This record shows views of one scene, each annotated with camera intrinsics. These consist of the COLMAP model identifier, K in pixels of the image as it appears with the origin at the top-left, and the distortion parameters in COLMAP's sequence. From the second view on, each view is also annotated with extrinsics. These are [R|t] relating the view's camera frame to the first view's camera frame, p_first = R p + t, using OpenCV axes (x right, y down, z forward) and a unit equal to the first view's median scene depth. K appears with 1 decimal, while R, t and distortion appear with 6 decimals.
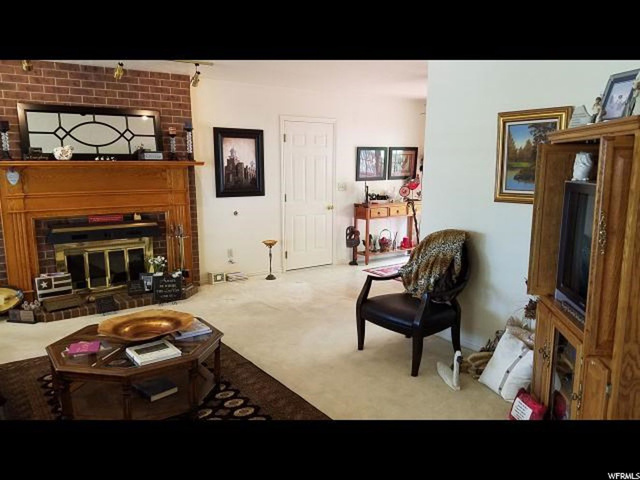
lens RADIAL K [[490.6, 0, 312.5], [0, 490.6, 243.7], [0, 0, 1]] dist [0.275632, -0.488925]
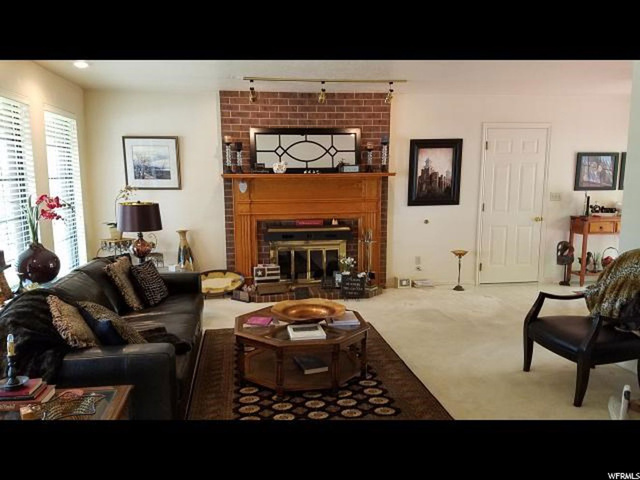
lens RADIAL K [[490.6, 0, 312.5], [0, 490.6, 243.7], [0, 0, 1]] dist [0.275632, -0.488925]
pose [[0.894637, 0.058023, -0.443010, 0.112626], [-0.067356, 0.997715, -0.005346, 0.006064], [0.441688, 0.034622, 0.896501, -0.027856]]
